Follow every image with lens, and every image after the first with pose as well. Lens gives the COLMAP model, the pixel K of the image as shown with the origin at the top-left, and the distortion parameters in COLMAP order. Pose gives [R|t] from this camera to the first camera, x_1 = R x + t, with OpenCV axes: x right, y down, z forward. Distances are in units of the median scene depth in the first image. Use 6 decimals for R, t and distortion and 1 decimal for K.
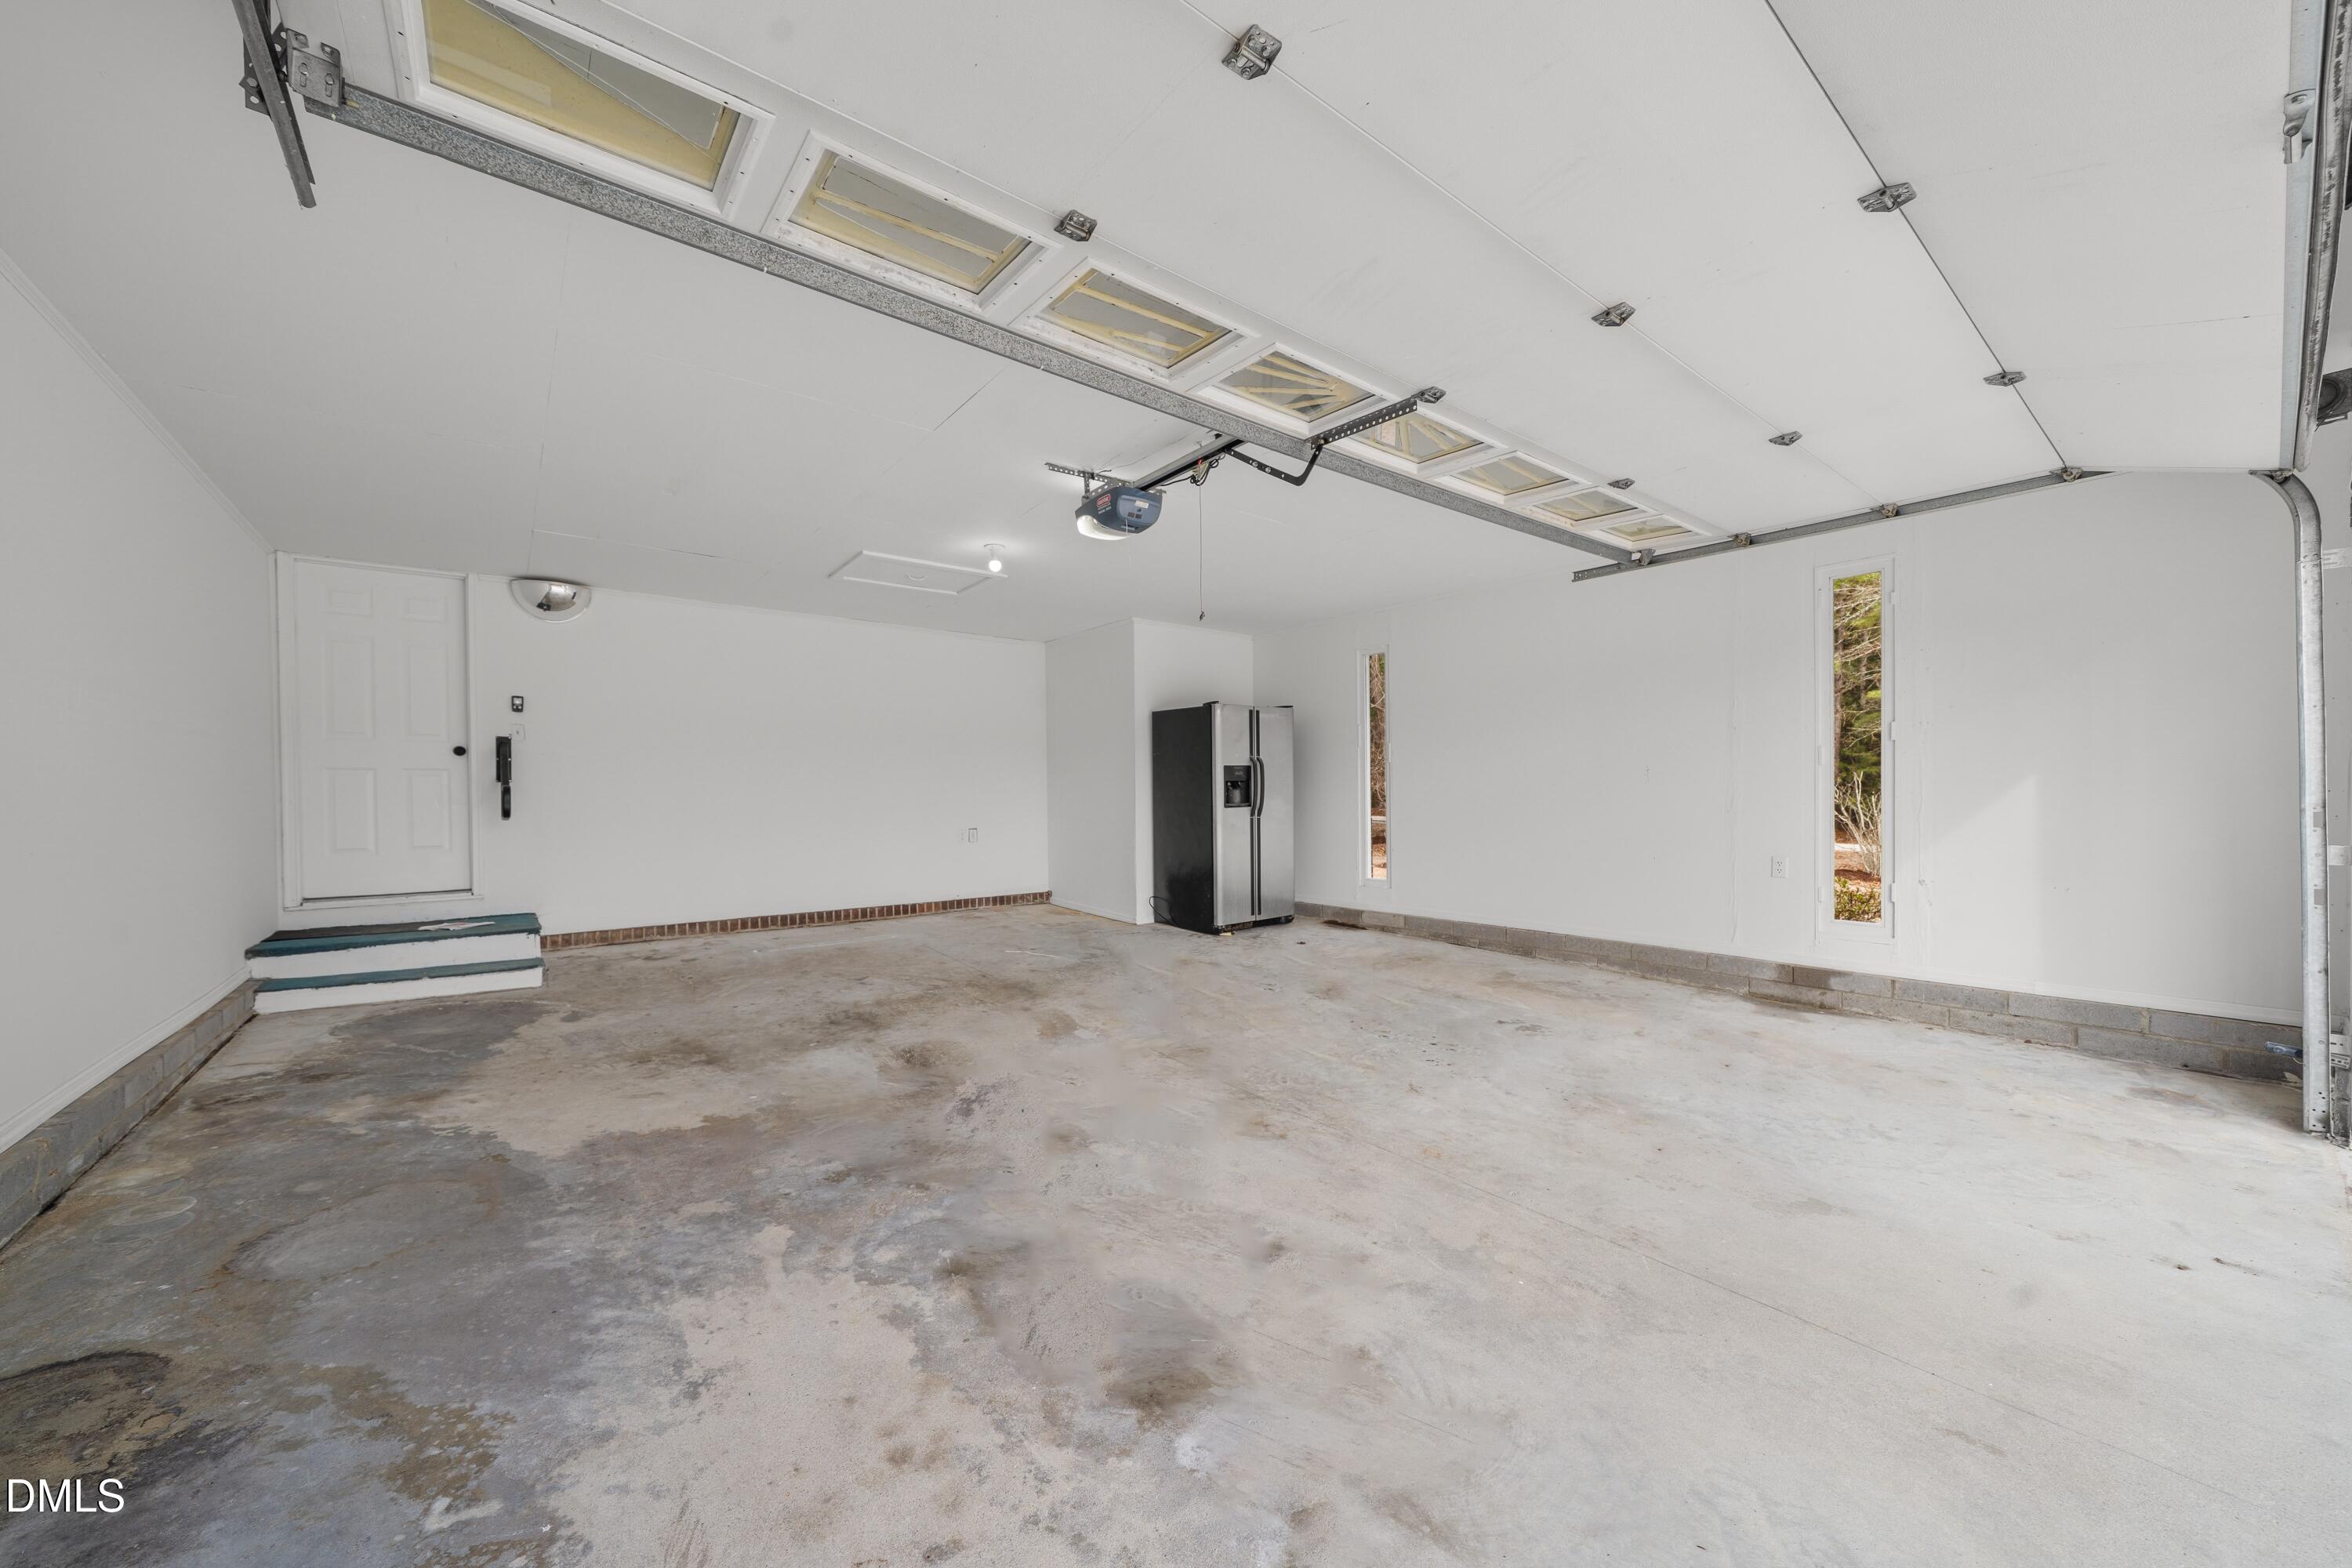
lens RADIAL K [[866.1, 0, 1158.9], [0, 866.1, 786.6], [0, 0, 1]] dist [0.001253, 0.000019]
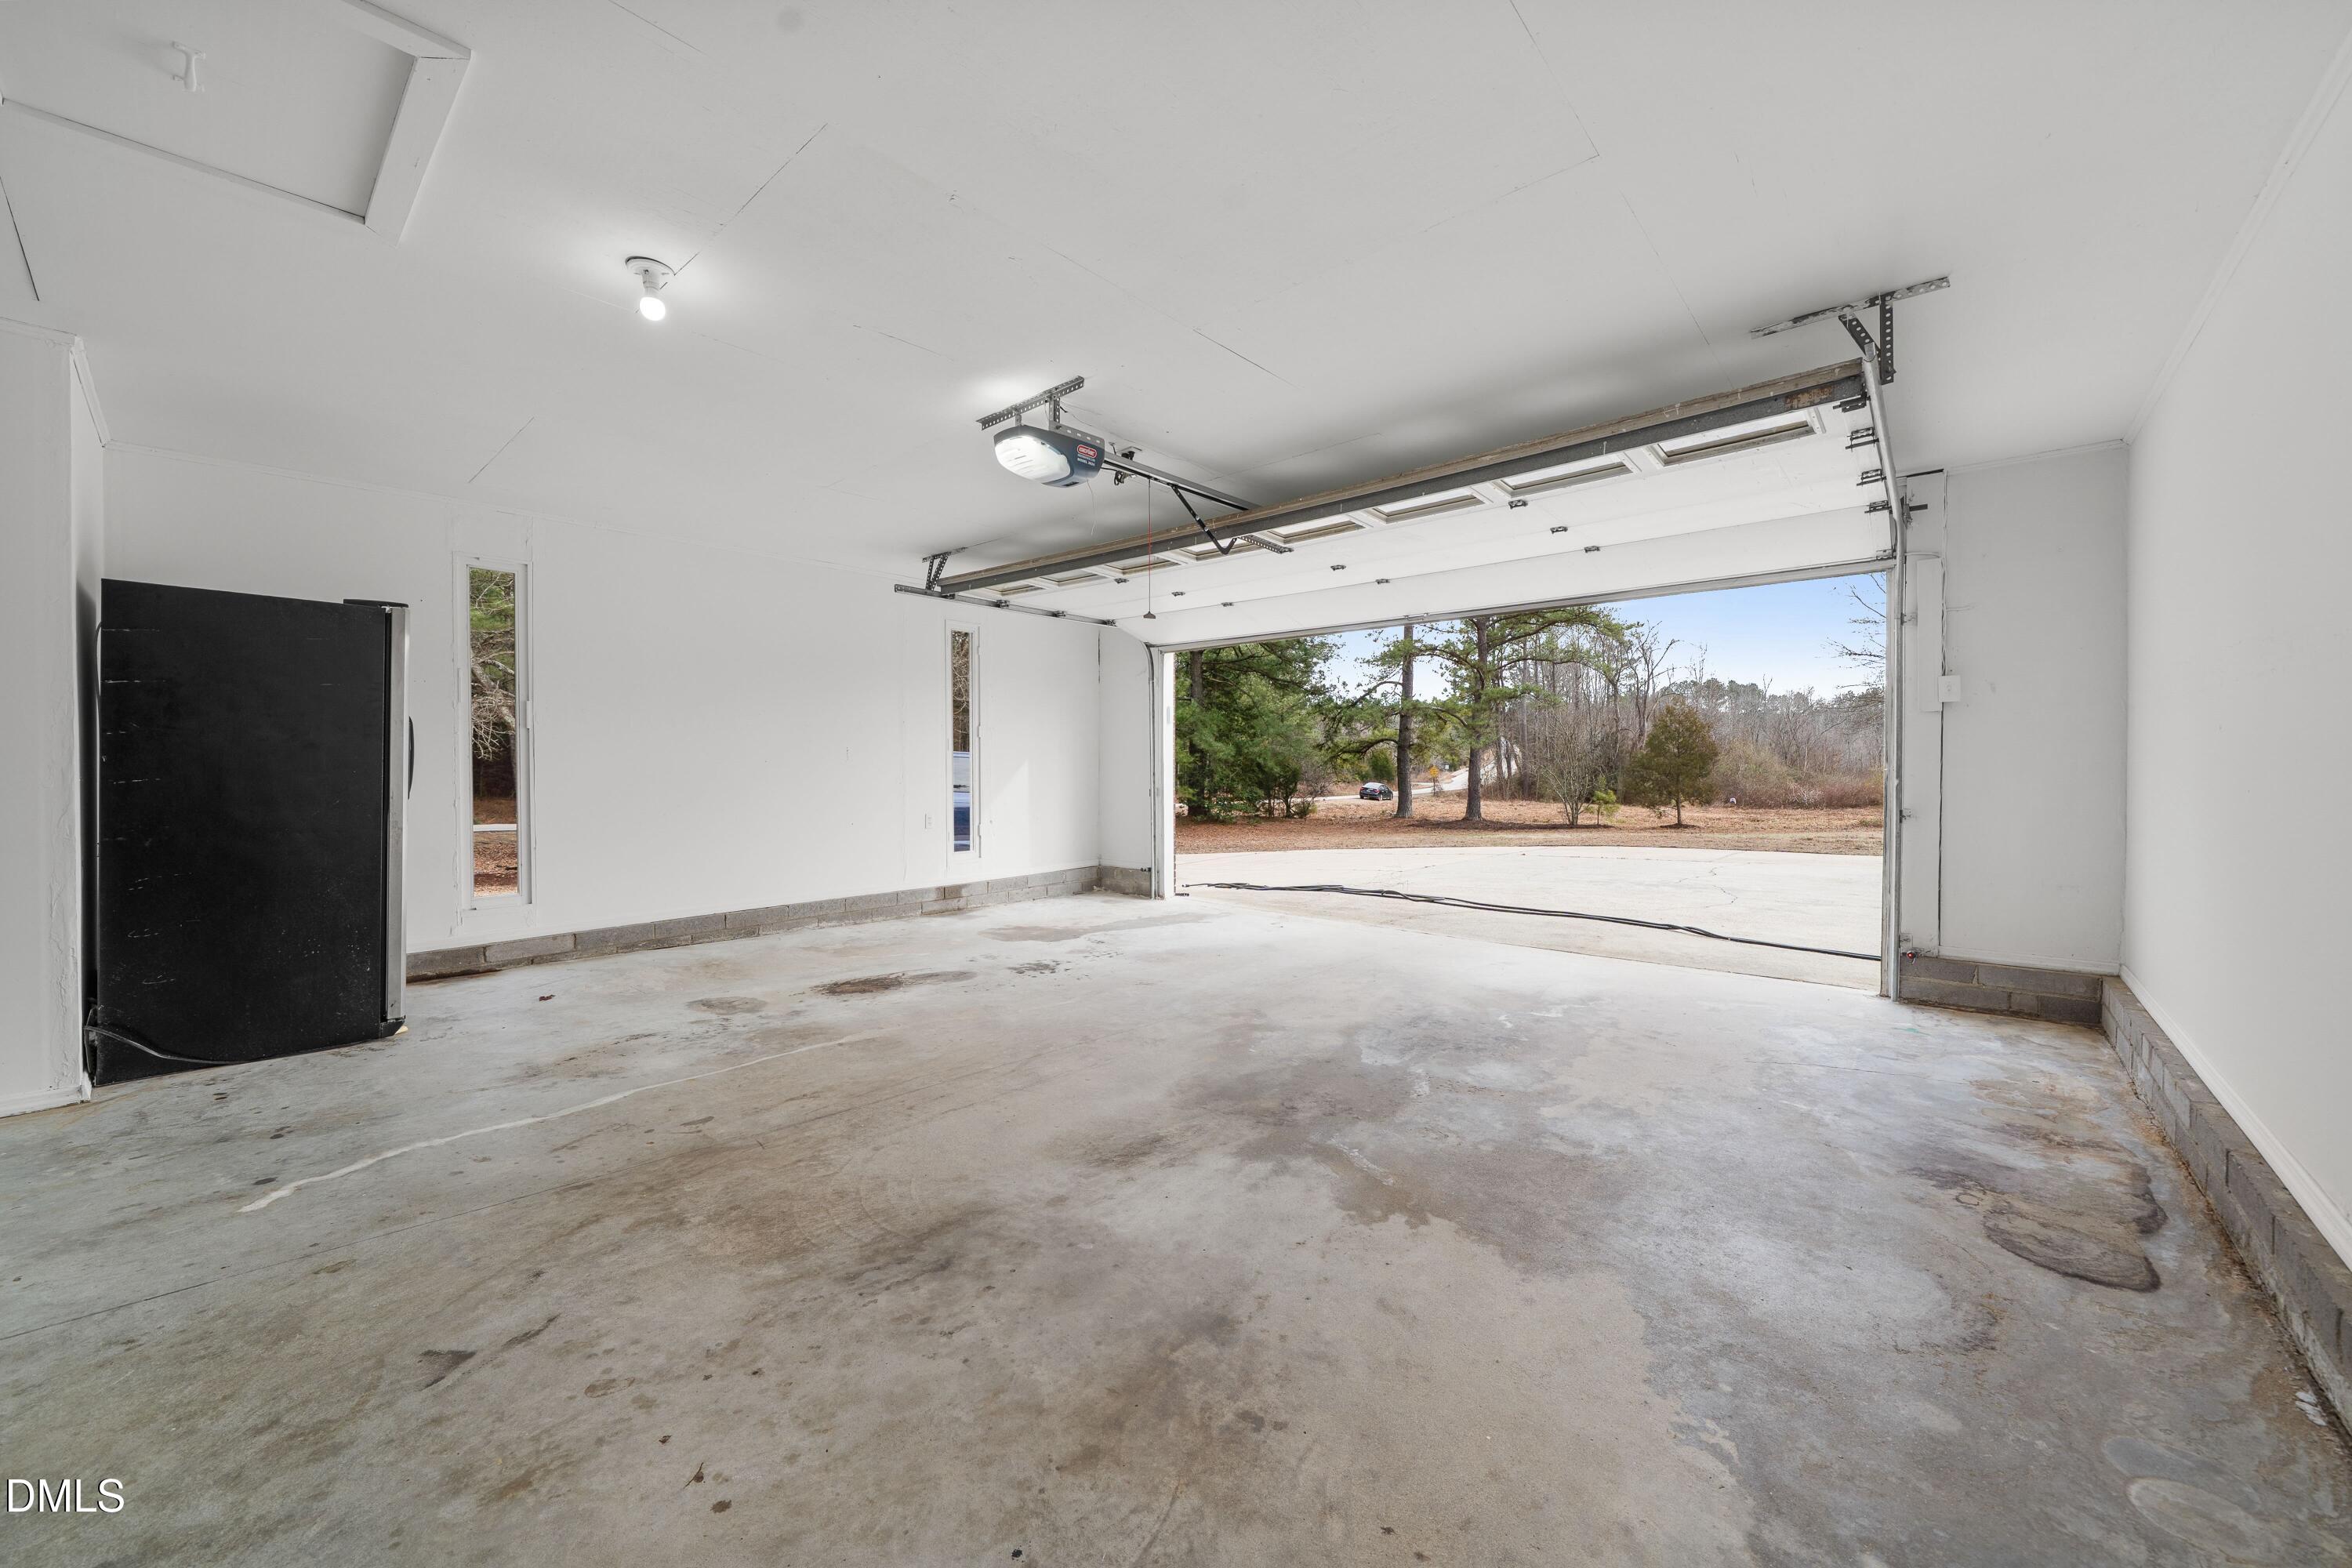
lens RADIAL K [[866.1, 0, 1158.9], [0, 866.1, 786.6], [0, 0, 1]] dist [0.001253, 0.000019]
pose [[-0.181069, -0.022929, 0.983203, -0.897609], [-0.009508, 0.999722, 0.021563, -0.003588], [-0.983424, -0.005444, -0.181237, 1.011046]]
